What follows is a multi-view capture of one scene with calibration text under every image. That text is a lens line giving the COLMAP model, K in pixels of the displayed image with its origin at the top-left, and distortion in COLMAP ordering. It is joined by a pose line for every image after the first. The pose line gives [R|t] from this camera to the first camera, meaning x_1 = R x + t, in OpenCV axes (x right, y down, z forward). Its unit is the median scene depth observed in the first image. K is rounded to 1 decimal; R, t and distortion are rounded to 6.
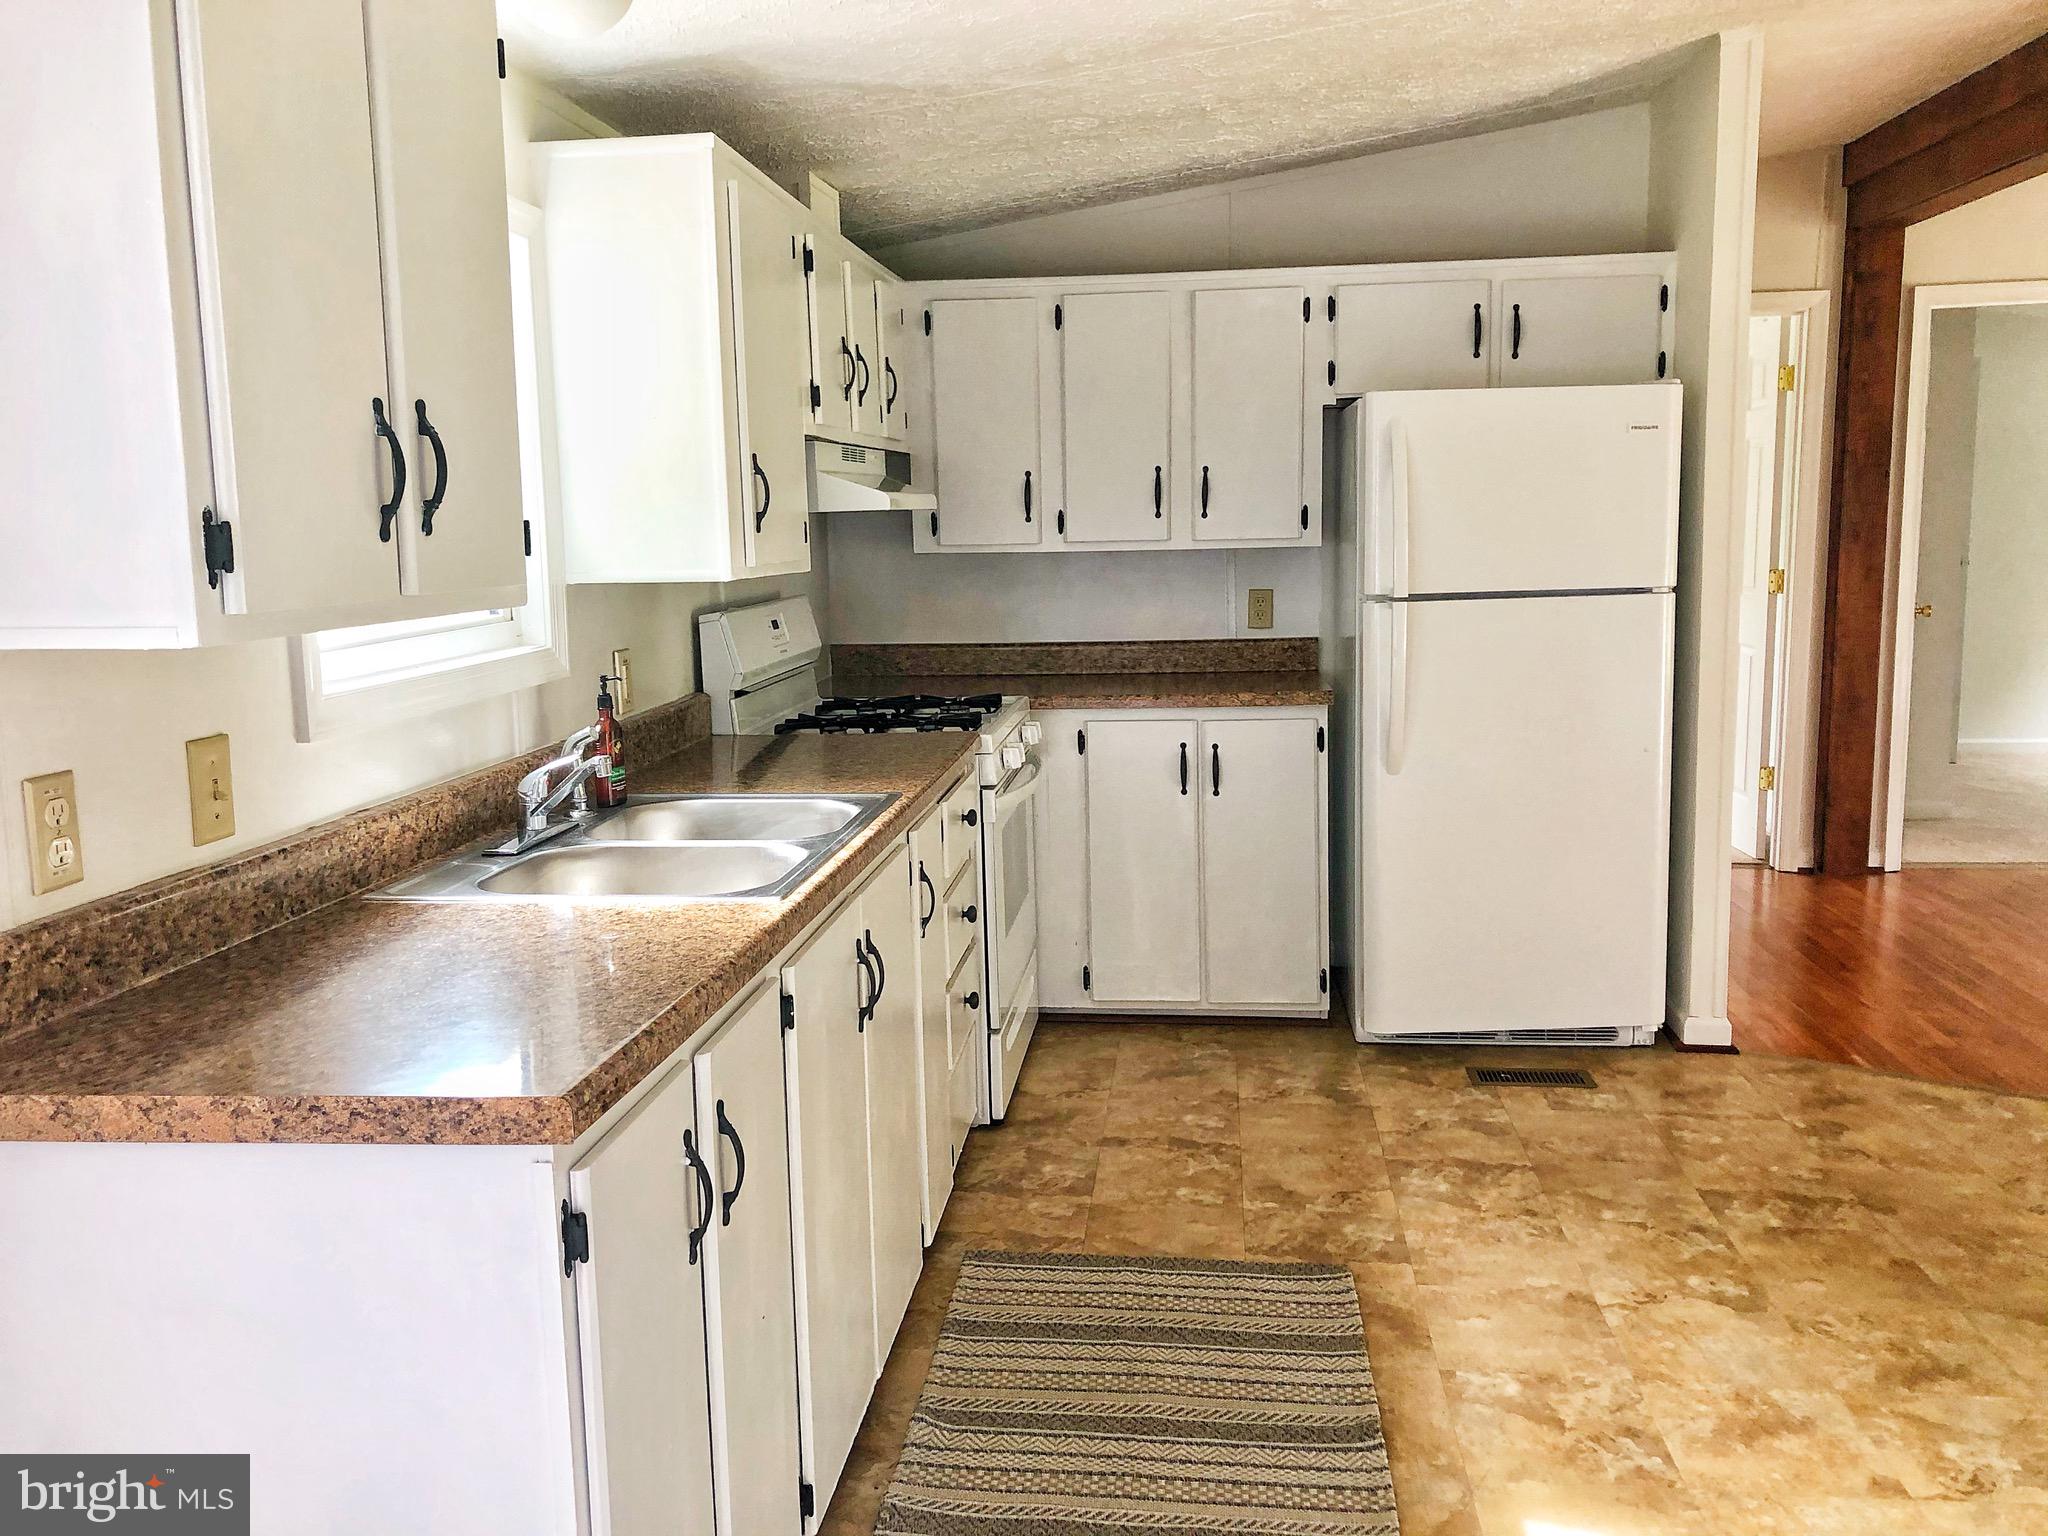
lens RADIAL K [[1674.9, 0, 1011.3], [0, 1674.9, 755.7], [0, 0, 1]] dist [0.014676, -0.016221]
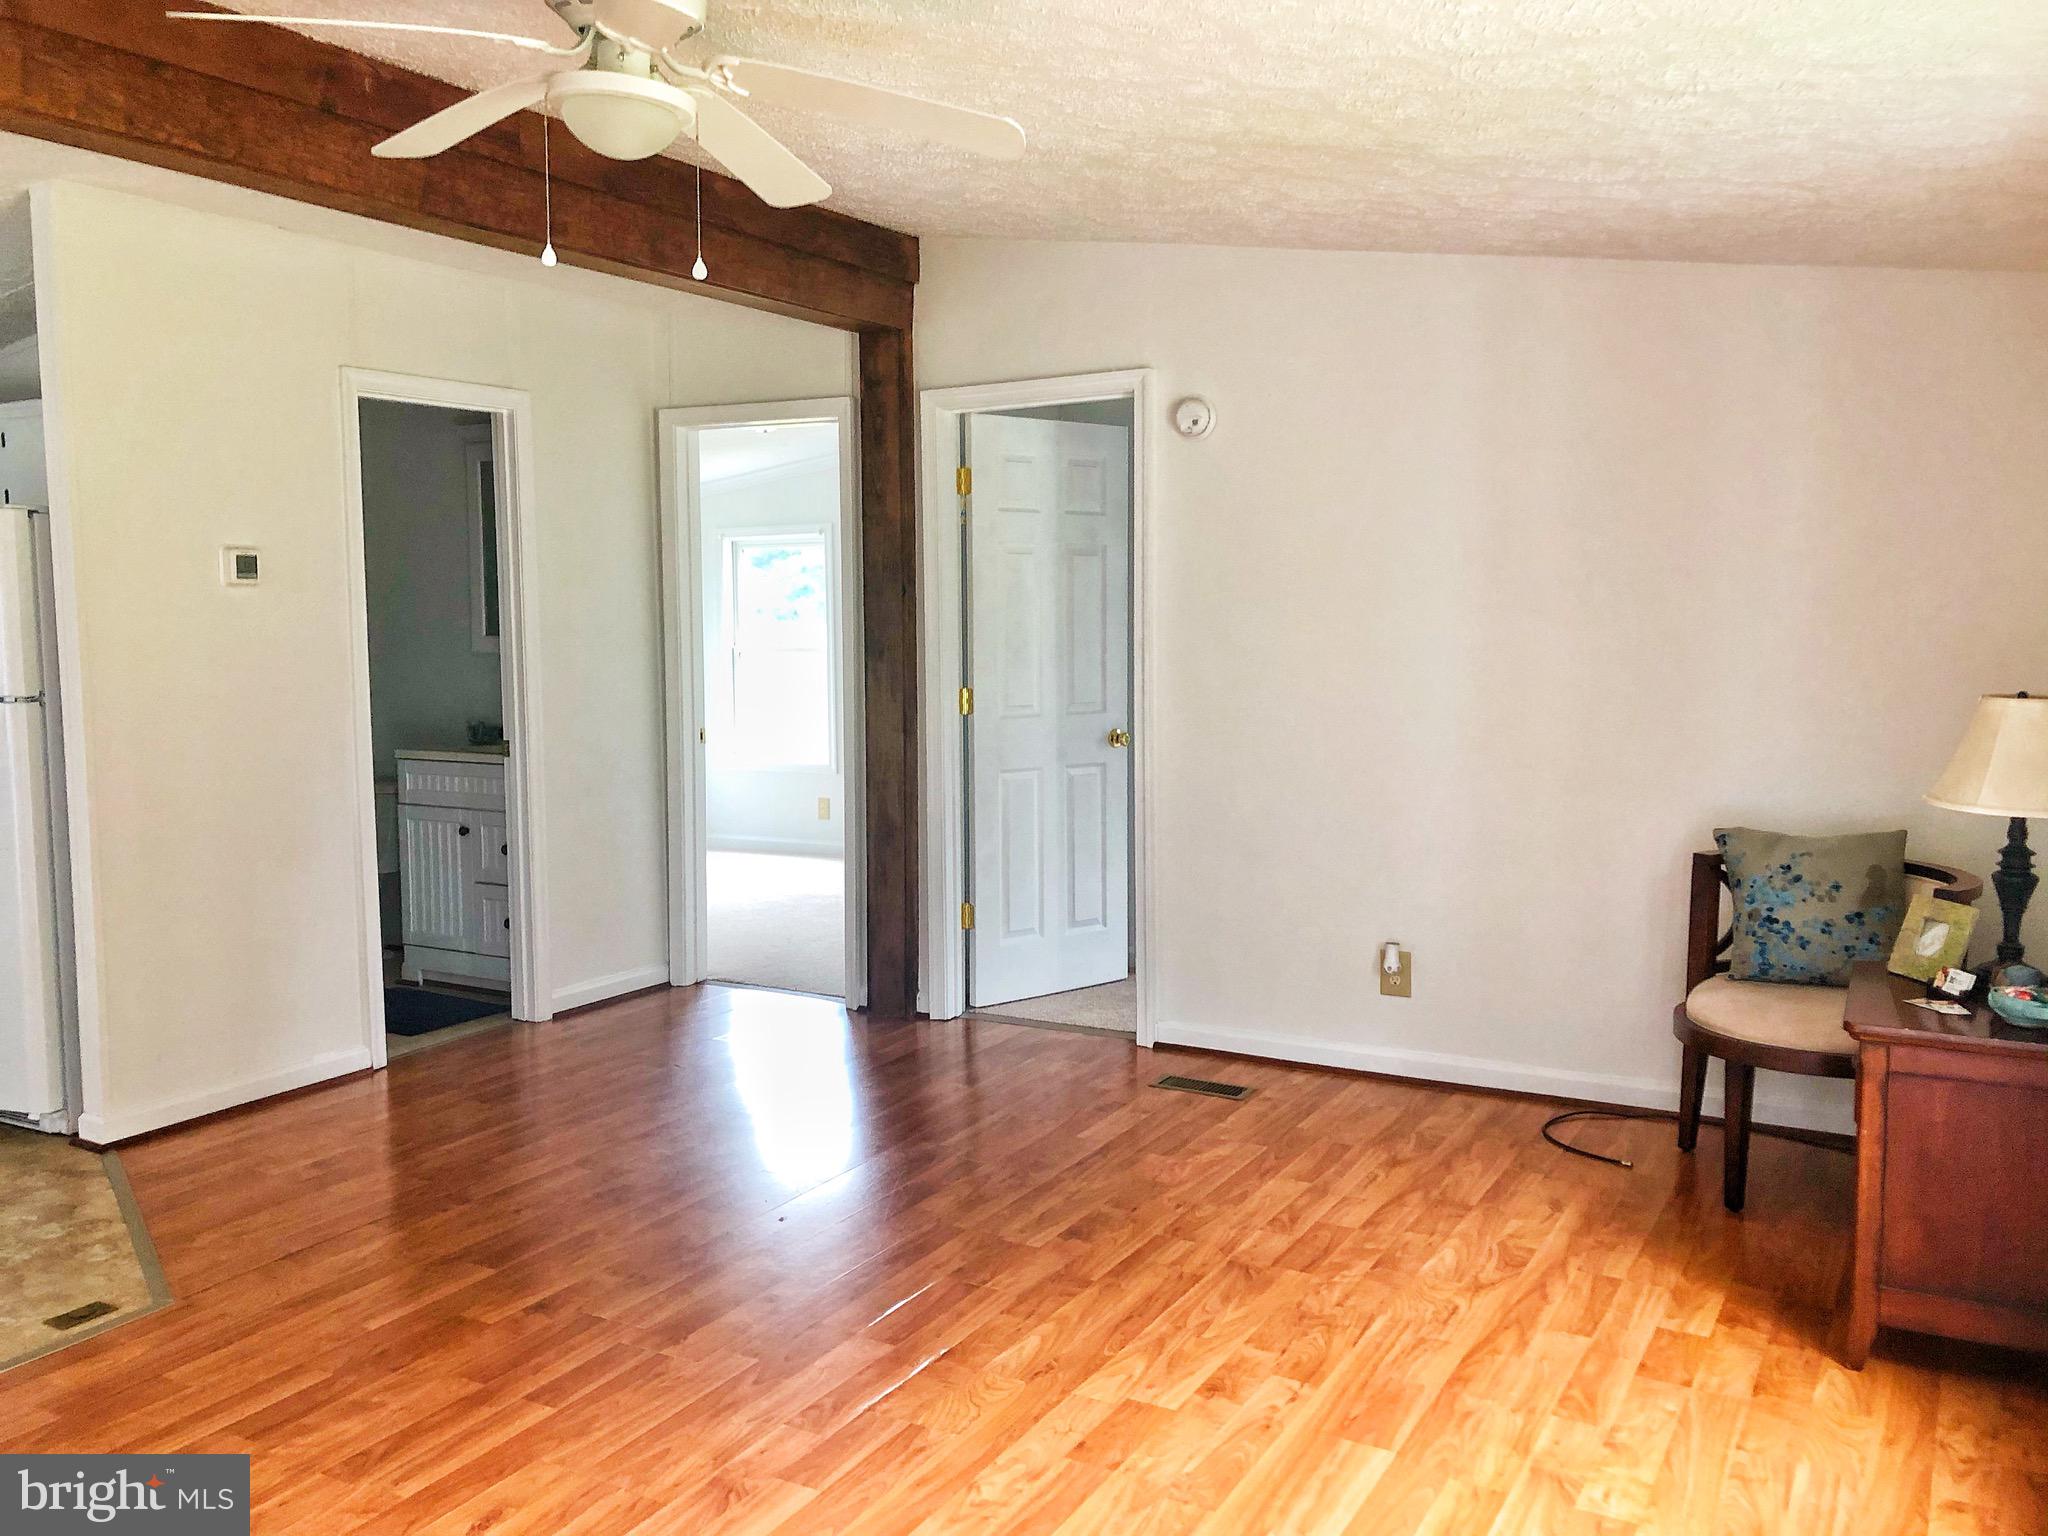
lens RADIAL K [[1674.9, 0, 1040.2], [0, 1674.9, 745.2], [0, 0, 1]] dist [0.014676, -0.016221]
pose [[0.924519, 0.046158, -0.378331, 1.486178], [-0.068261, 0.996643, -0.045212, -0.070456], [0.374974, 0.067624, 0.924566, 0.275866]]
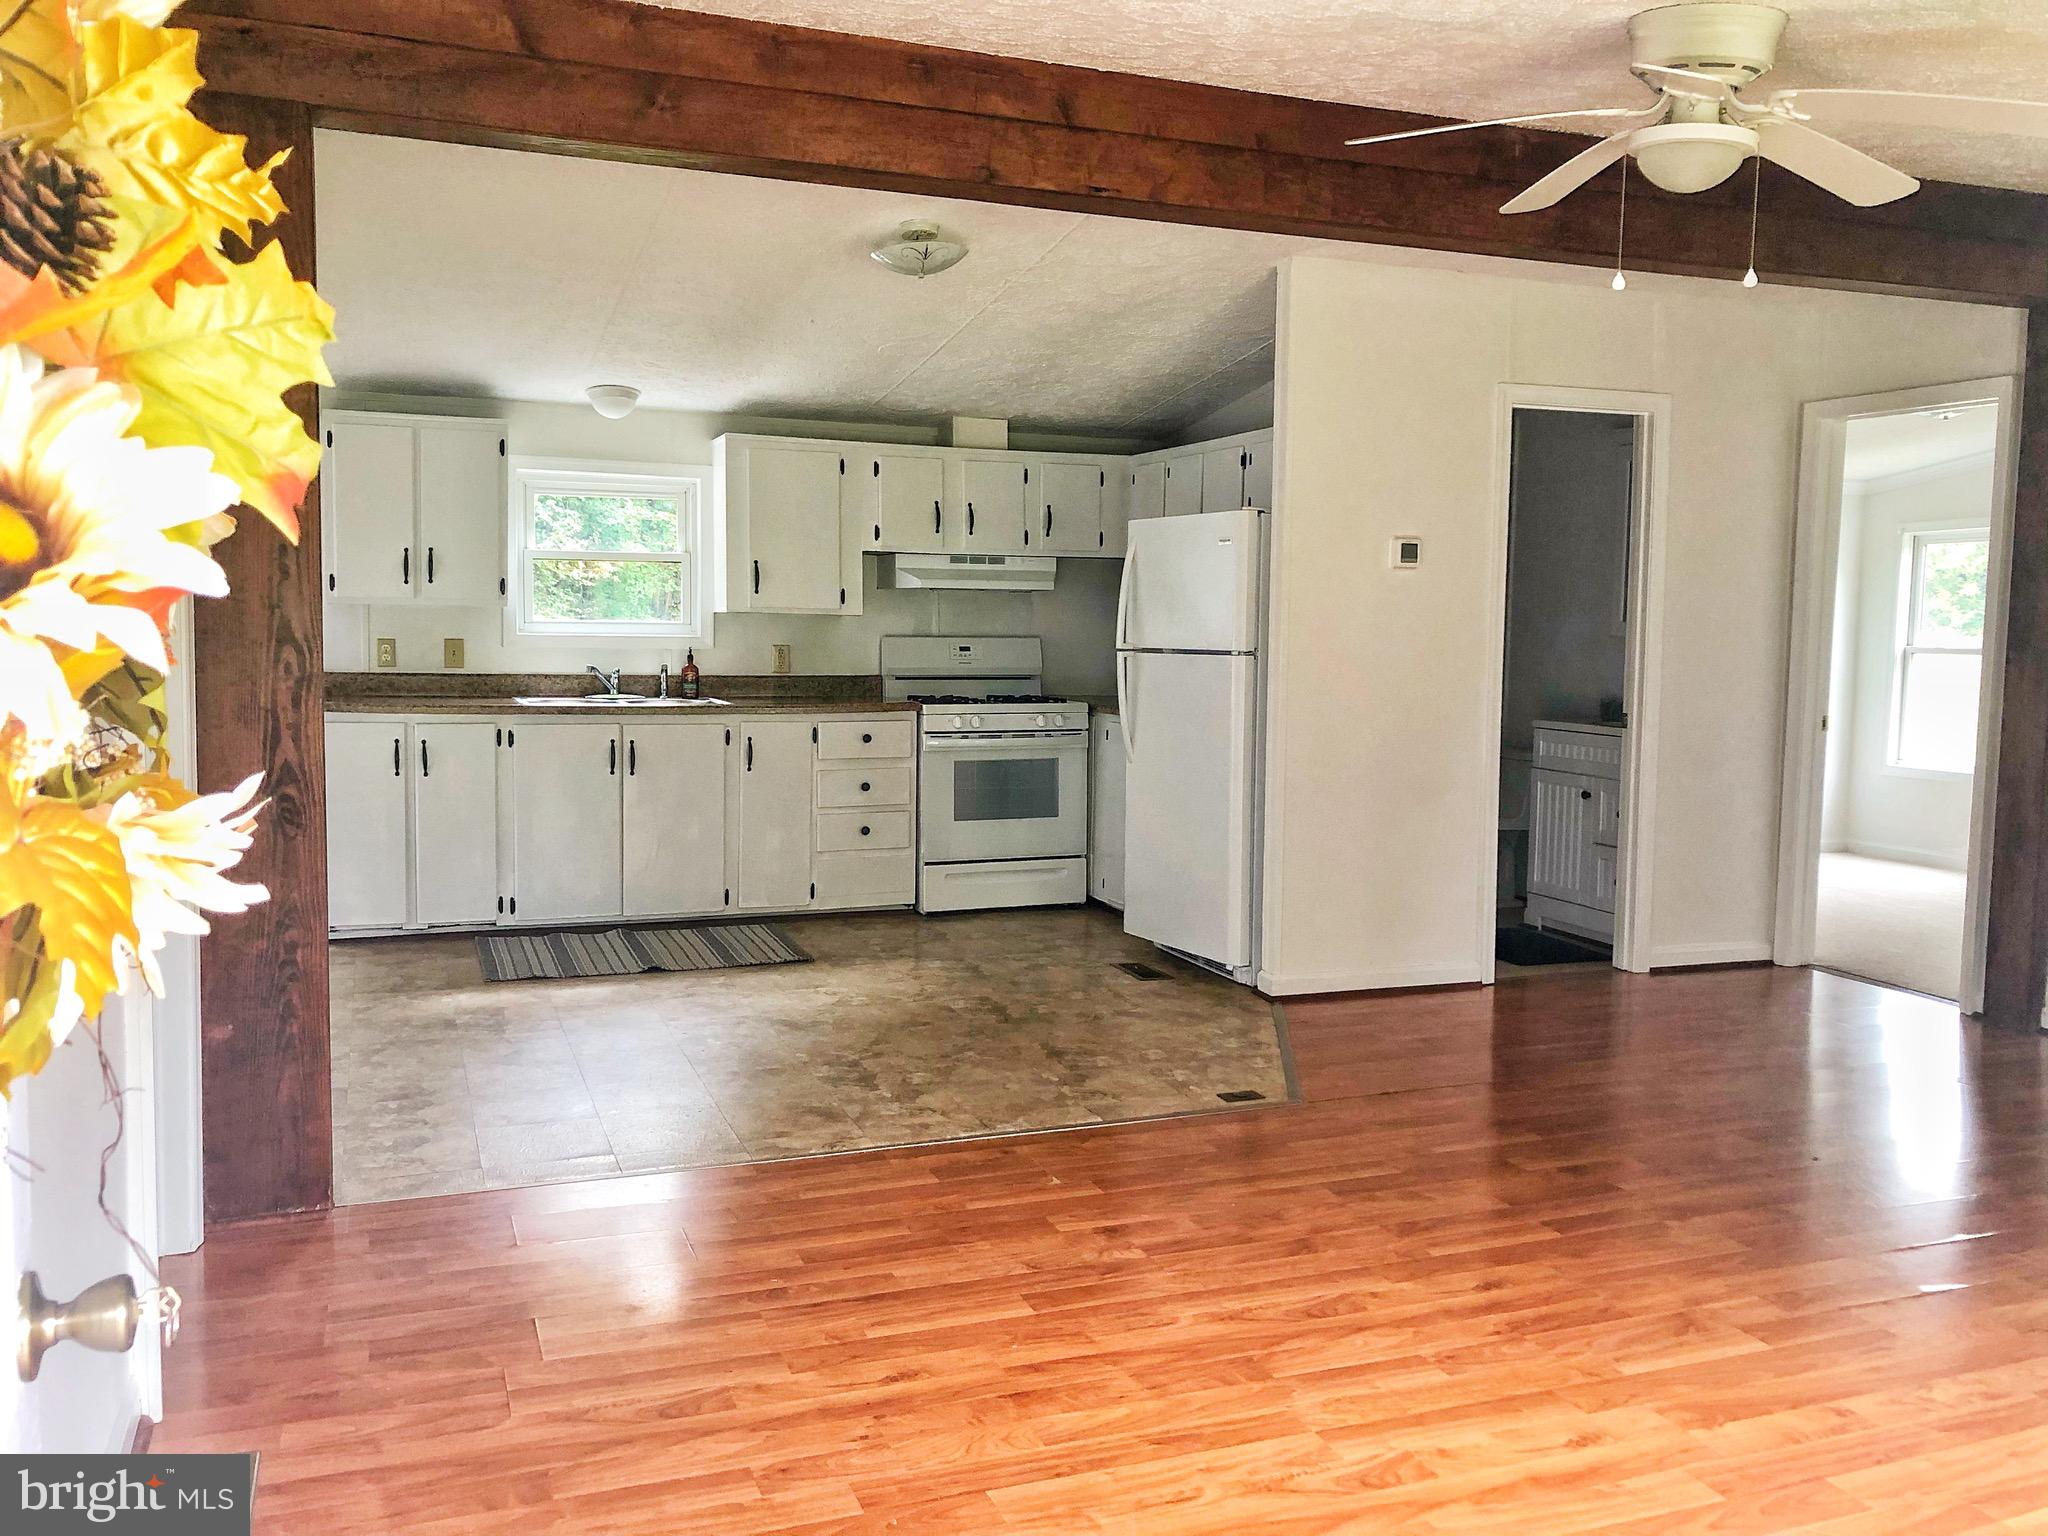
lens RADIAL K [[1674.9, 0, 1026.9], [0, 1674.9, 748.2], [0, 0, 1]] dist [0.014676, -0.016221]
pose [[0.466409, 0.097389, -0.879192, 1.657894], [-0.150439, 0.988174, 0.029654, -0.036352], [0.871683, 0.118434, 0.475545, 0.190459]]
